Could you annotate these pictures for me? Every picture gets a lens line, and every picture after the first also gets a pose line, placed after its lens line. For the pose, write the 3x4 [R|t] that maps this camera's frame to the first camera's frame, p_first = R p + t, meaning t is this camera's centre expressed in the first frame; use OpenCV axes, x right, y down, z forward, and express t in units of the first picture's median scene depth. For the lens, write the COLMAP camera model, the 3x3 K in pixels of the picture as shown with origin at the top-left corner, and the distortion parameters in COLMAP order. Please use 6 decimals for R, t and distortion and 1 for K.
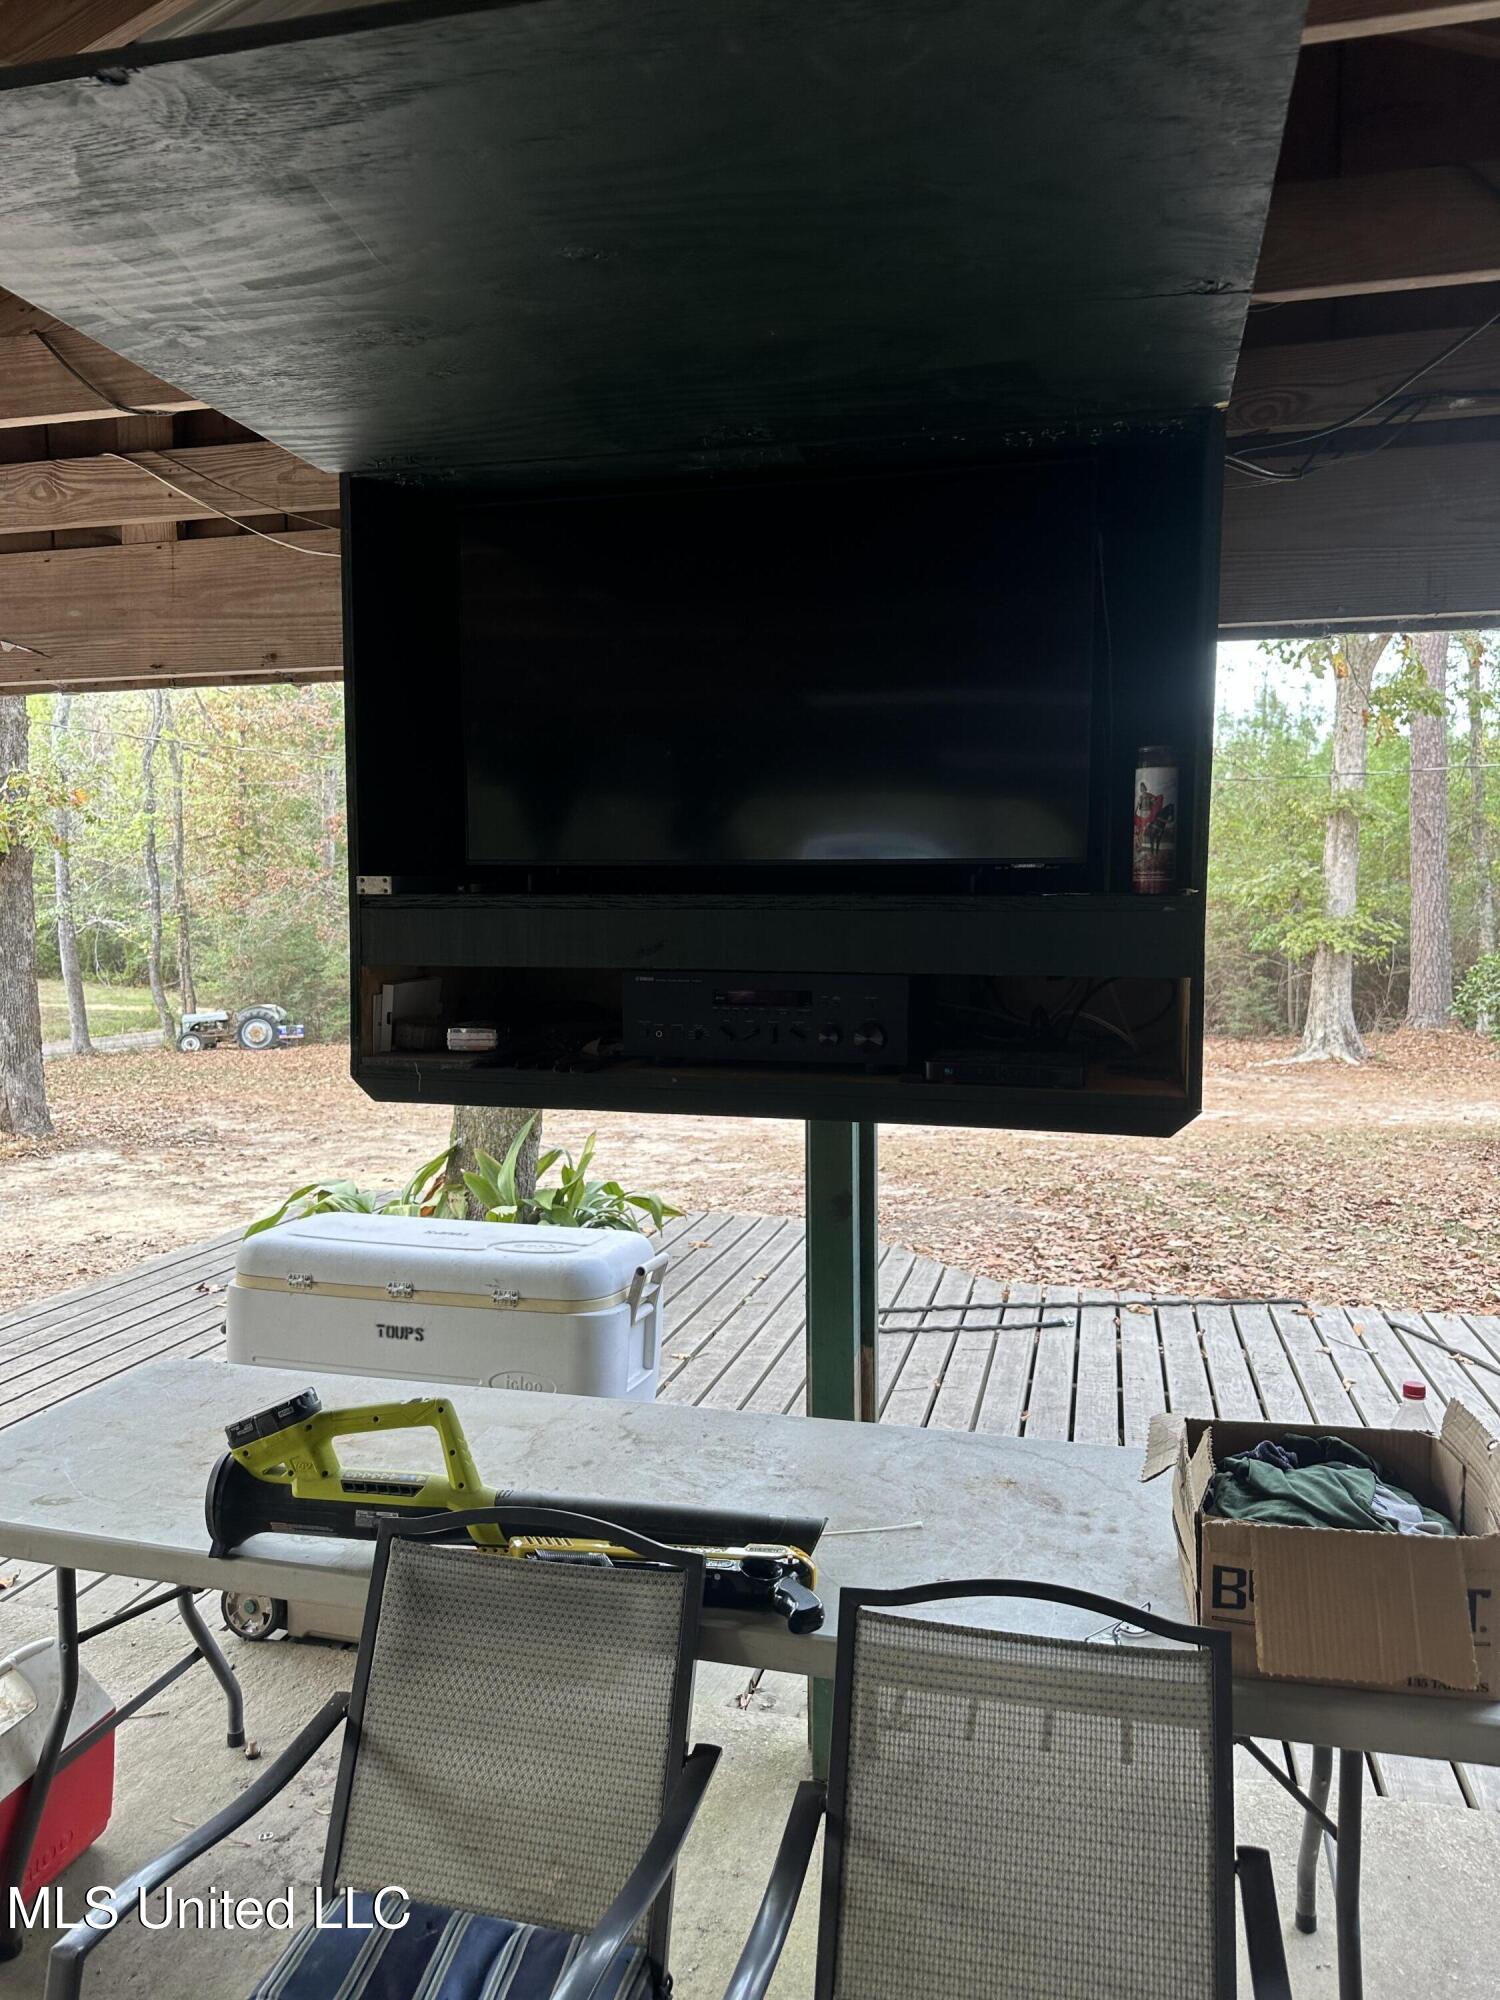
lens RADIAL K [[1423.0, 0, 750.0], [0, 1423.0, 988.9], [0, 0, 1]] dist [0.216712, -0.490190]
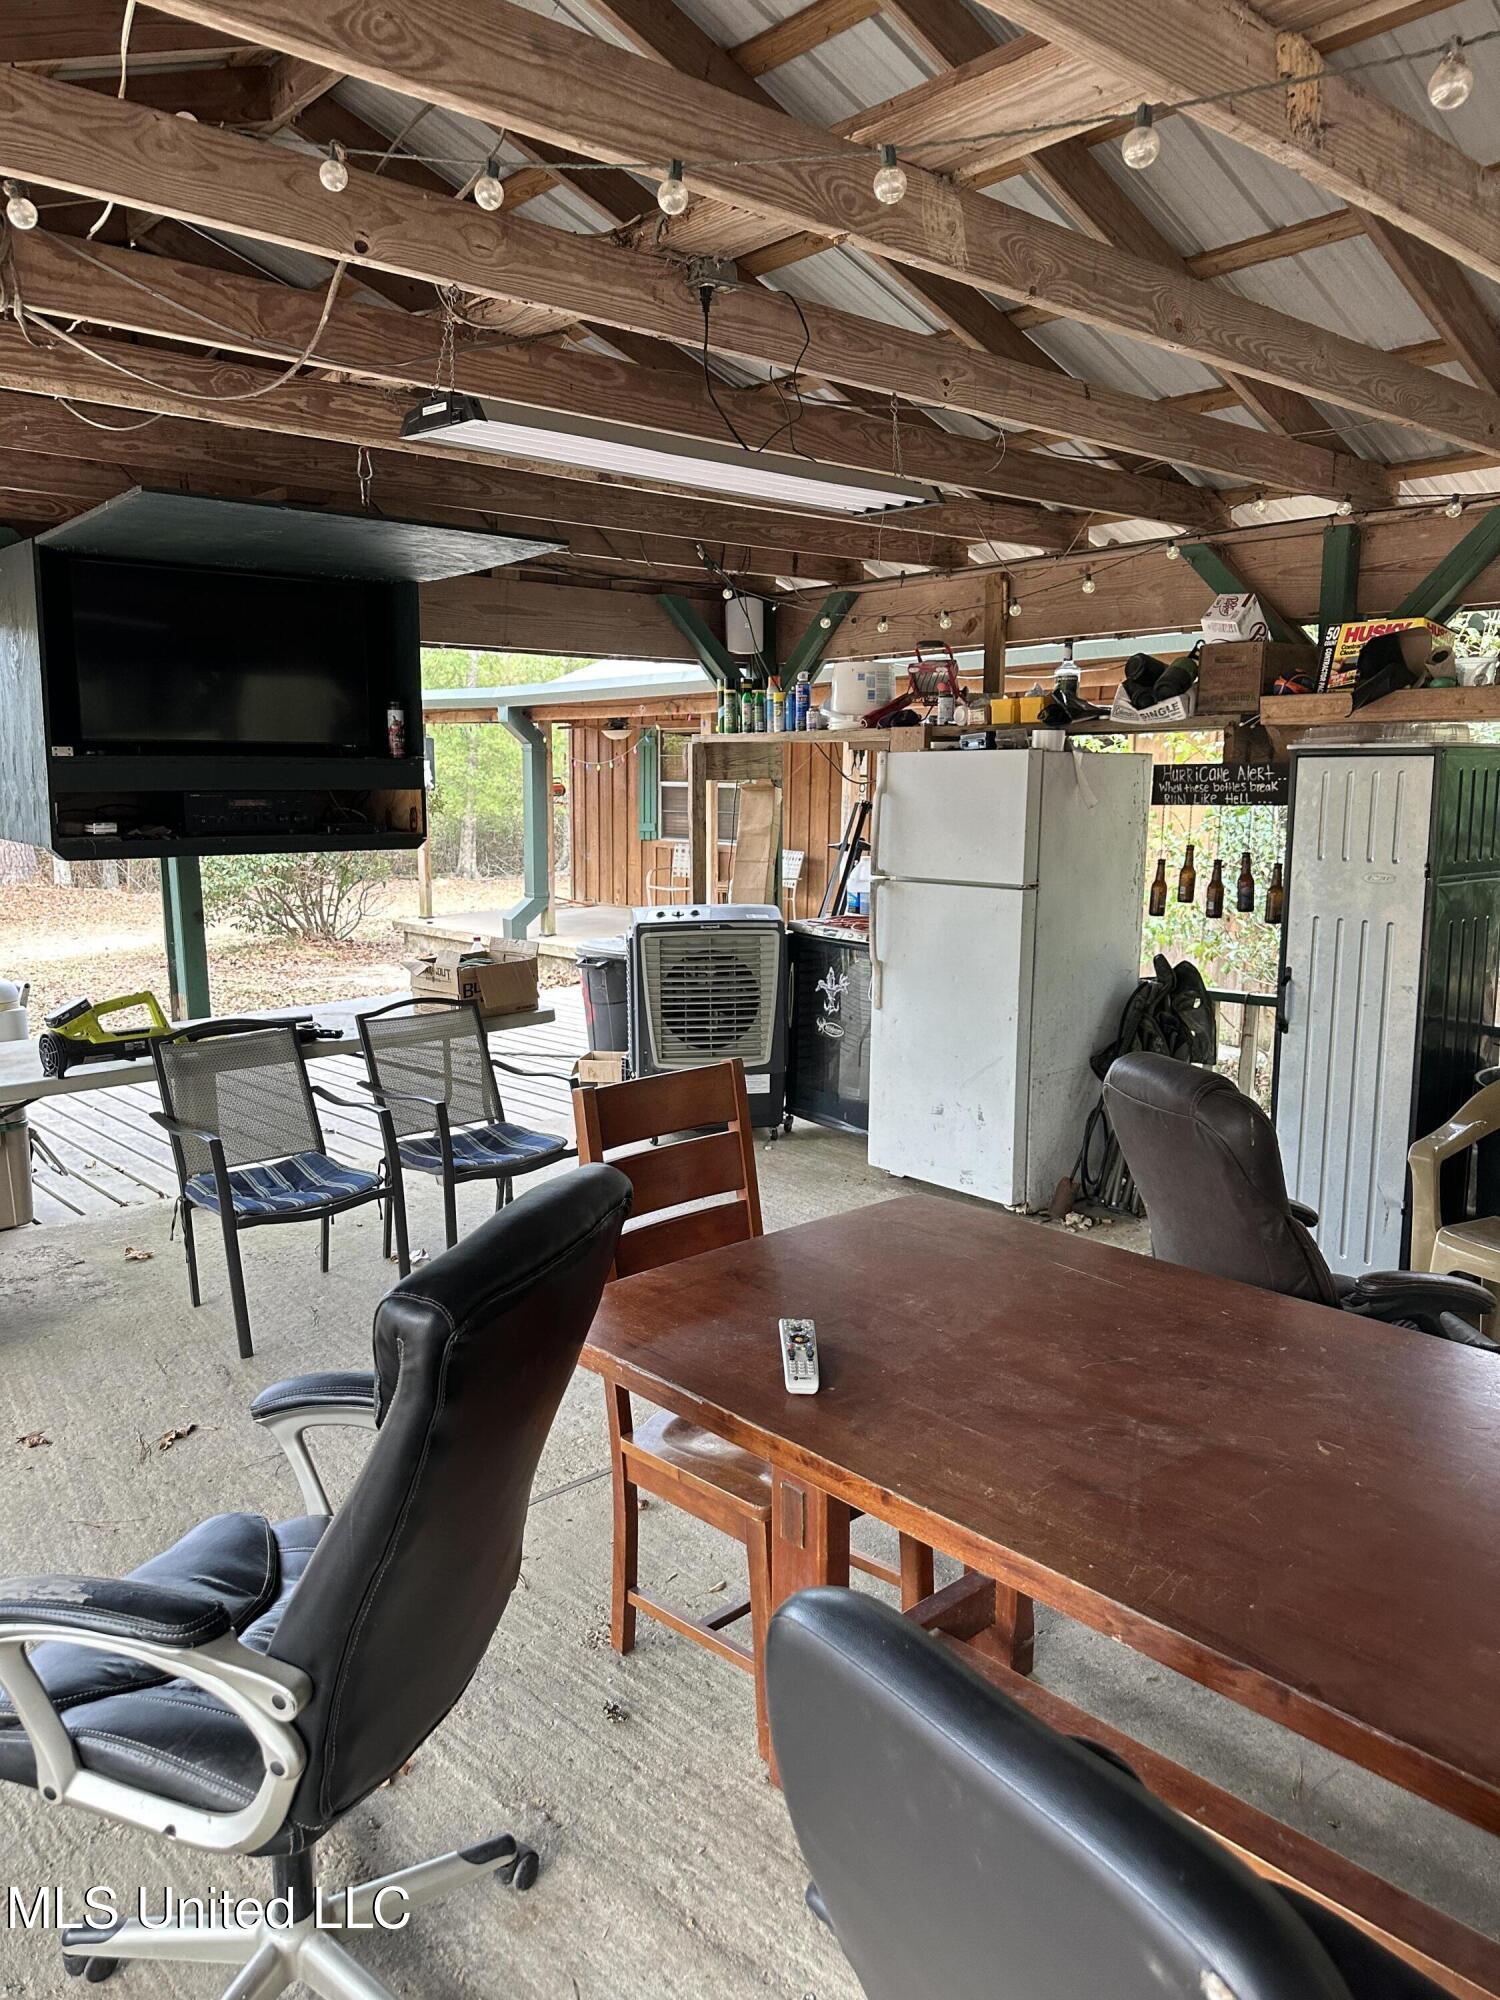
lens RADIAL K [[1423.0, 0, 750.0], [0, 1423.0, 988.9], [0, 0, 1]] dist [0.216712, -0.490190]
pose [[0.565918, -0.129094, 0.814292, -1.476269], [0.055502, 0.991390, 0.118597, 0.070632], [-0.822591, -0.021922, 0.568211, -0.980019]]
